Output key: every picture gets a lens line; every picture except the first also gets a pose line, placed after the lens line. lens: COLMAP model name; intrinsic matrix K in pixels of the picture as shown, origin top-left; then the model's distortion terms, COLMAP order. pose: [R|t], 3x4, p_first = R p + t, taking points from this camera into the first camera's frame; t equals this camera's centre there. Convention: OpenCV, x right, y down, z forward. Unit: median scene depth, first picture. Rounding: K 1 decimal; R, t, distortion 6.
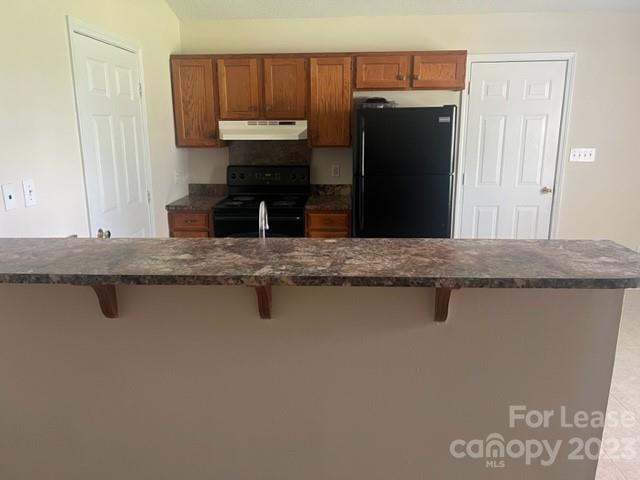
lens RADIAL K [[488.9, 0, 320.0], [0, 488.9, 240.0], [0, 0, 1]] dist [0.033588, -0.053474]
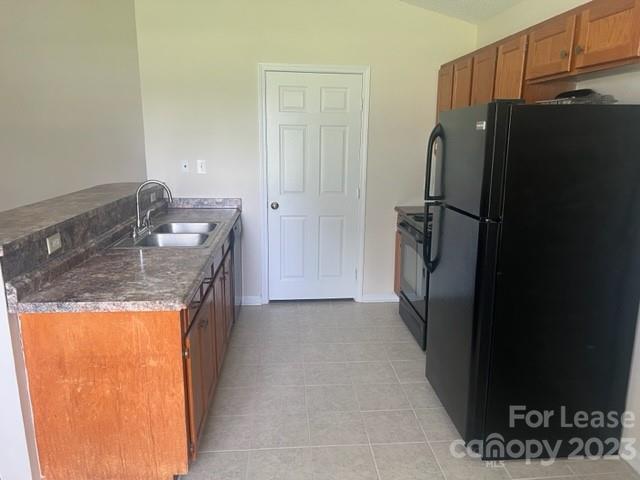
lens RADIAL K [[473.8, 0, 320.0], [0, 473.8, 240.0], [0, 0, 1]] dist [0.001084, -0.003178]
pose [[0.145211, 0.218652, -0.964938, 0.699035], [-0.243180, 0.953245, 0.179407, -0.148038], [0.959050, 0.208602, 0.191593, 0.644256]]
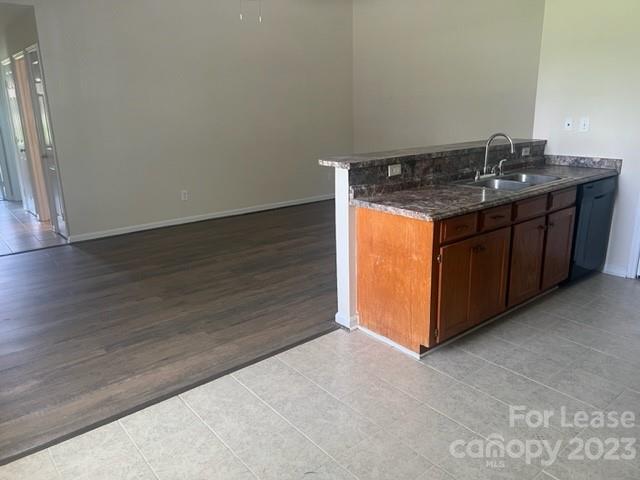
lens RADIAL K [[482.1, 0, 328.8], [0, 482.1, 231.6], [0, 0, 1]] dist [0.009980, -0.002609]
pose [[-0.725270, 0.195967, -0.659986, 0.776727], [-0.139822, 0.896728, 0.419915, -0.207710], [0.674117, 0.396832, -0.622969, 0.927763]]
